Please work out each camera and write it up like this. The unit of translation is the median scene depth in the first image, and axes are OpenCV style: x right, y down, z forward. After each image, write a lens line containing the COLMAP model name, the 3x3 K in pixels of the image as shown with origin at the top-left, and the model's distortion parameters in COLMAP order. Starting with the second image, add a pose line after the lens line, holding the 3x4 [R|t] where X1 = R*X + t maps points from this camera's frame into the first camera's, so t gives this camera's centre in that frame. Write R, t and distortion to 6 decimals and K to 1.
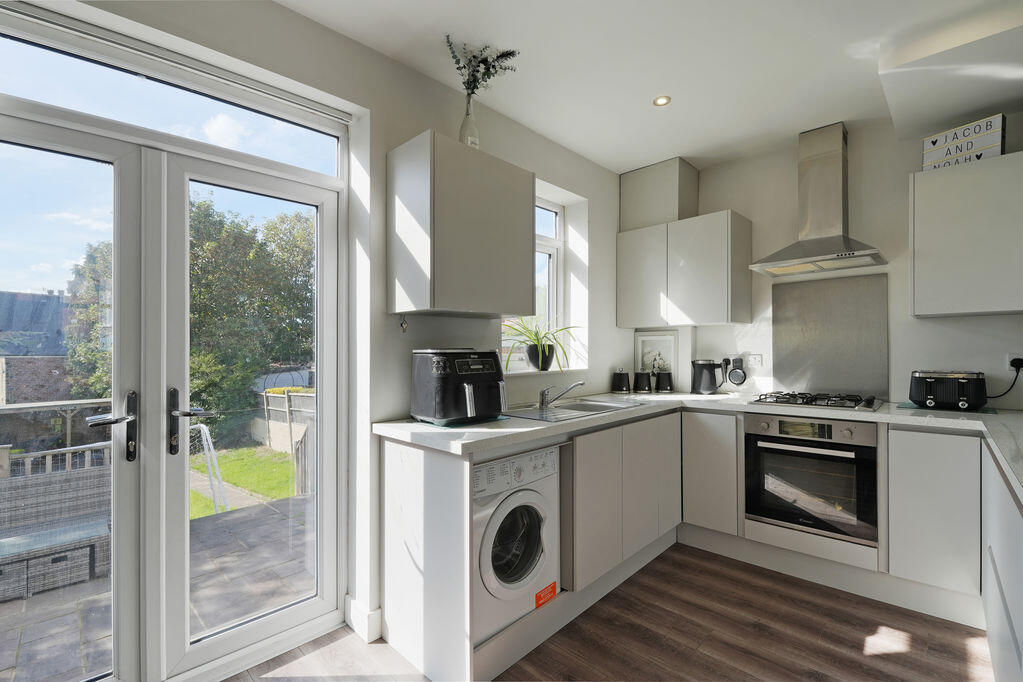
lens RADIAL K [[448.5, 0, 511.5], [0, 448.5, 334.2], [0, 0, 1]] dist [-0.009749, -0.005028]
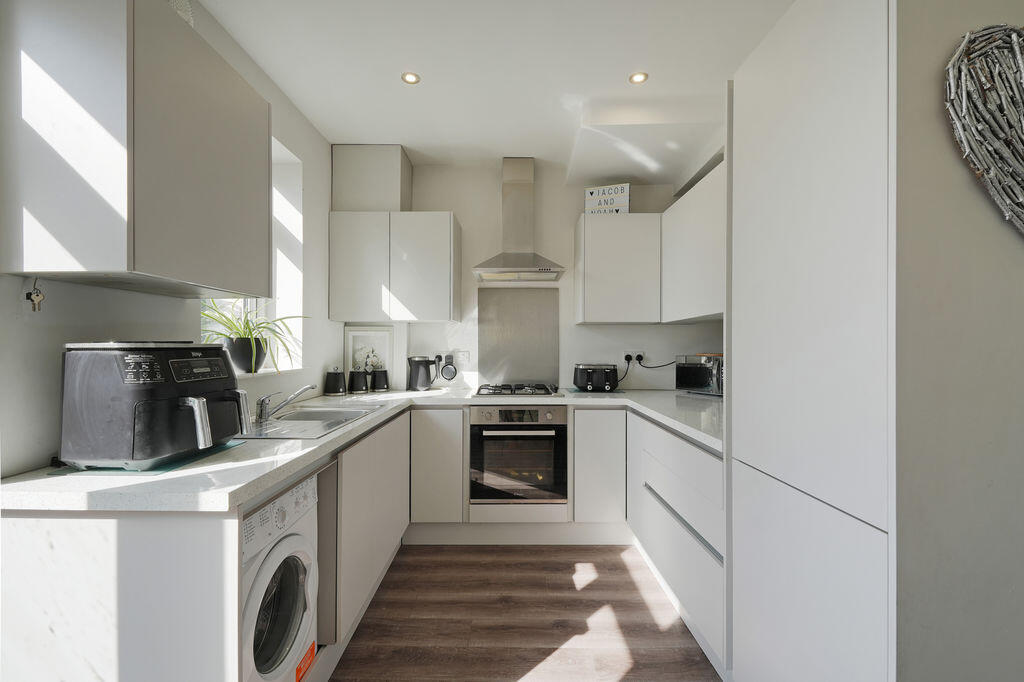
lens RADIAL K [[448.9, 0, 508.7], [0, 448.9, 346.2], [0, 0, 1]] dist [-0.009749, -0.005028]
pose [[0.716902, 0.007907, 0.697129, -0.179063], [-0.031236, 0.999296, 0.020788, 0.009354], [-0.696474, -0.036679, 0.716644, 0.195268]]
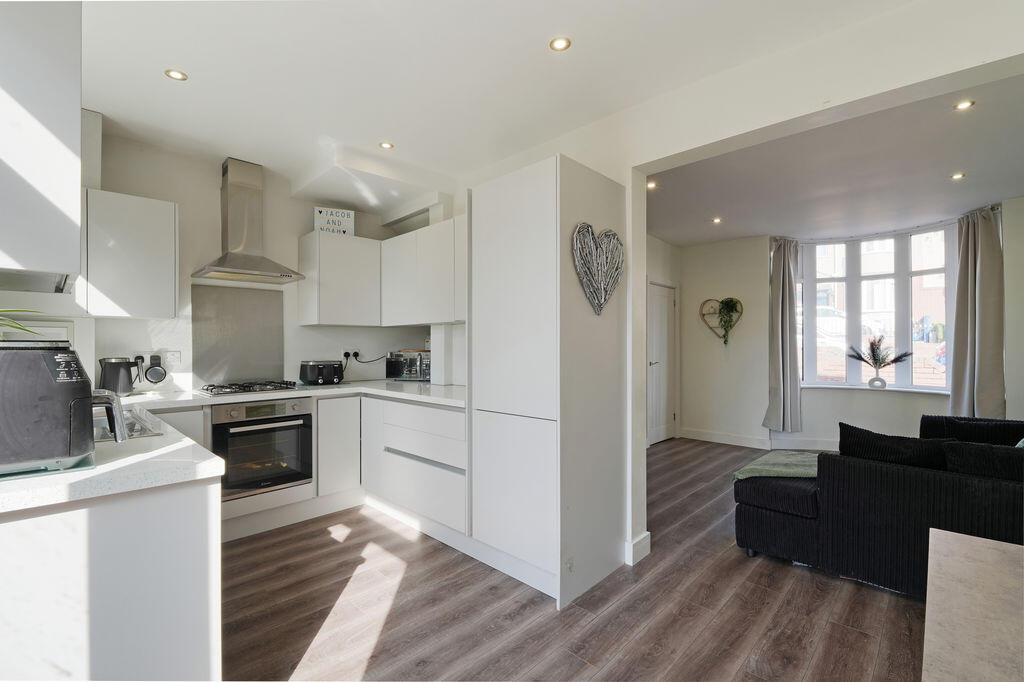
lens RADIAL K [[448.9, 0, 512.5], [0, 448.9, 340.6], [0, 0, 1]] dist [-0.009749, -0.005028]
pose [[-0.006233, 0.016800, 0.999839, -0.610274], [-0.031599, 0.999356, -0.016989, 0.019650], [-0.999481, -0.031700, -0.005699, 0.335071]]
